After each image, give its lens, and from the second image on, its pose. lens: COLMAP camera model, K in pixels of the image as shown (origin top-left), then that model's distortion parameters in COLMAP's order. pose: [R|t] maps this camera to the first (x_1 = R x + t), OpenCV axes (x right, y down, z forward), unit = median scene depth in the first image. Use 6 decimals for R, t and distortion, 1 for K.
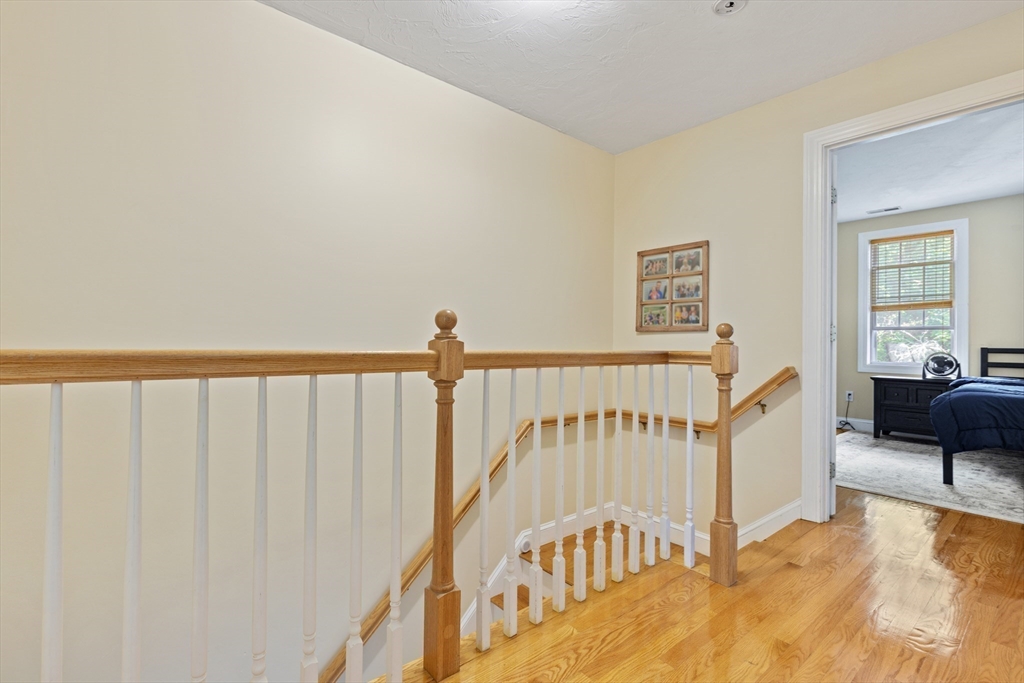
lens RADIAL K [[461.1, 0, 513.2], [0, 461.1, 337.9], [0, 0, 1]] dist [-0.002200, -0.000676]
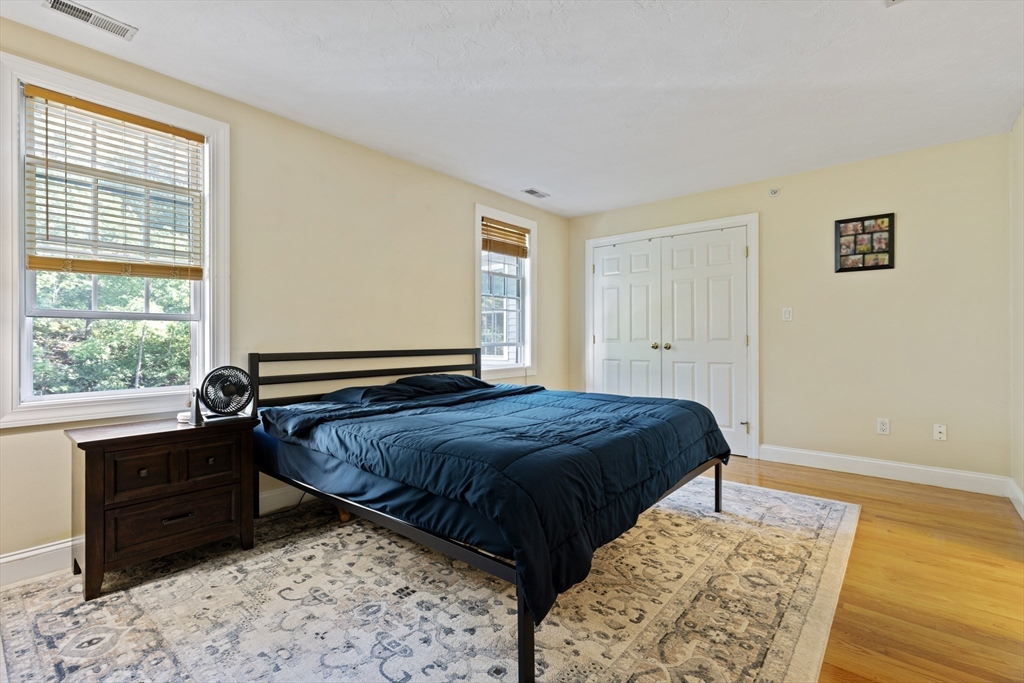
lens RADIAL K [[461.1, 0, 513.2], [0, 461.1, 337.9], [0, 0, 1]] dist [-0.002200, -0.000676]
pose [[-0.179379, -0.010641, 0.983723, 0.354335], [-0.005434, 0.999937, 0.009826, -0.005822], [-0.983765, -0.003583, -0.179425, 0.731155]]
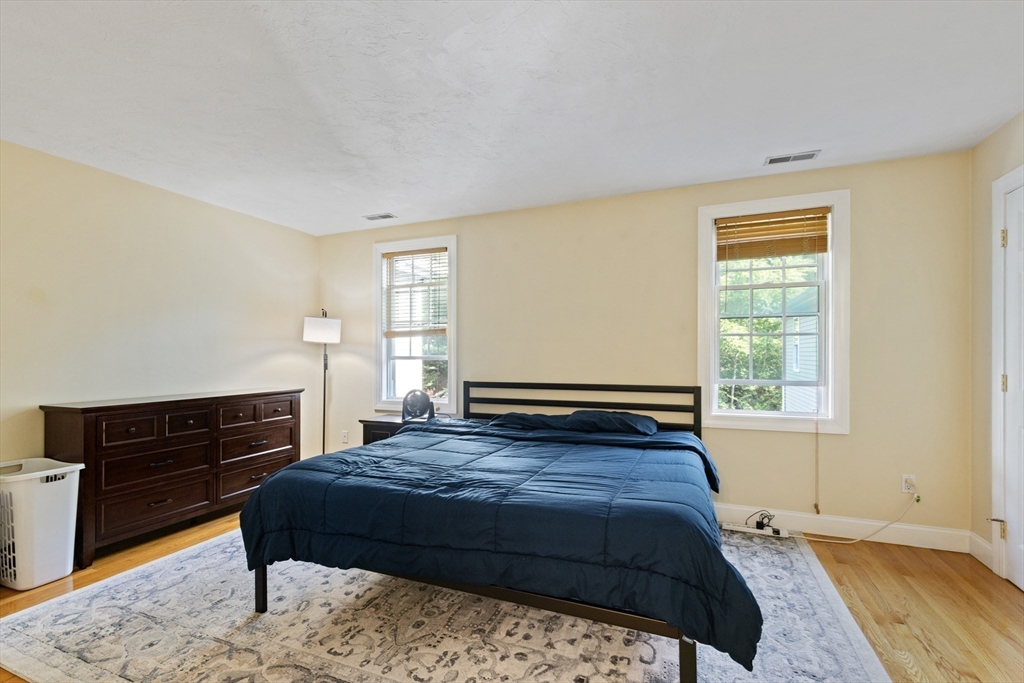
lens RADIAL K [[463.6, 0, 508.4], [0, 463.6, 346.9], [0, 0, 1]] dist [0.002944, 0.000055]
pose [[0.881494, -0.009299, 0.472104, 0.631759], [0.012505, 0.999915, -0.003655, -0.038261], [-0.472029, 0.009125, 0.881536, 0.158305]]
